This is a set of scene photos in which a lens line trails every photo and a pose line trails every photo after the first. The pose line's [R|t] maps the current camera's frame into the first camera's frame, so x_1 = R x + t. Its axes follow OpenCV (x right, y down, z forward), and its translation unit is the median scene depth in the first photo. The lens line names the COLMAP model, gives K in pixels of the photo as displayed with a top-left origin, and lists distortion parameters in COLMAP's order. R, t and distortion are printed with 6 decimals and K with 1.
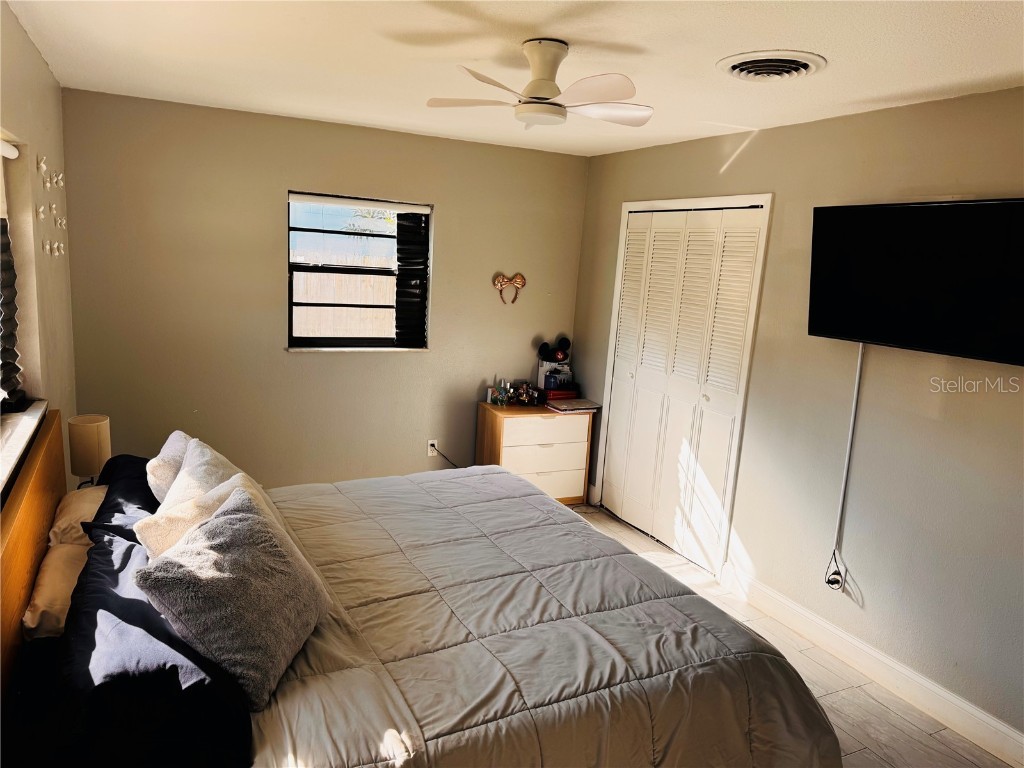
lens RADIAL K [[723.4, 0, 511.7], [0, 723.4, 387.3], [0, 0, 1]] dist [0.121411, -0.157154]
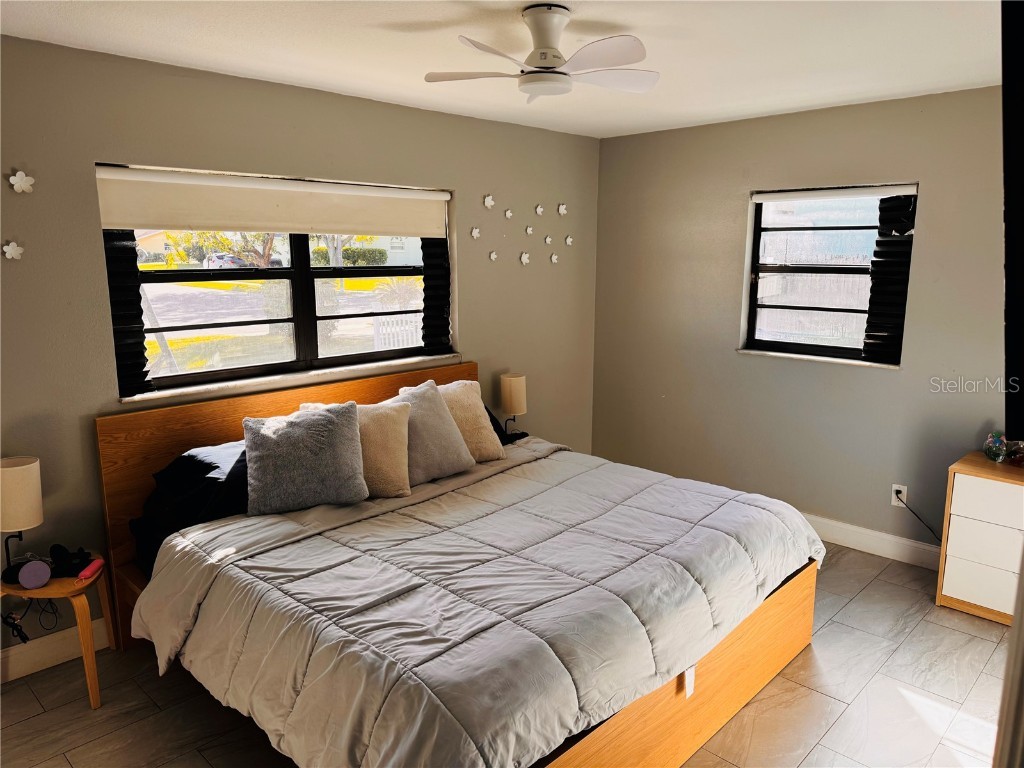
lens RADIAL K [[723.4, 0, 511.7], [0, 723.4, 387.3], [0, 0, 1]] dist [0.121411, -0.157154]
pose [[0.333608, 0.120842, -0.934935, 0.527846], [-0.157966, 0.984894, 0.070933, -0.023099], [0.929383, 0.124024, 0.347657, 0.362665]]
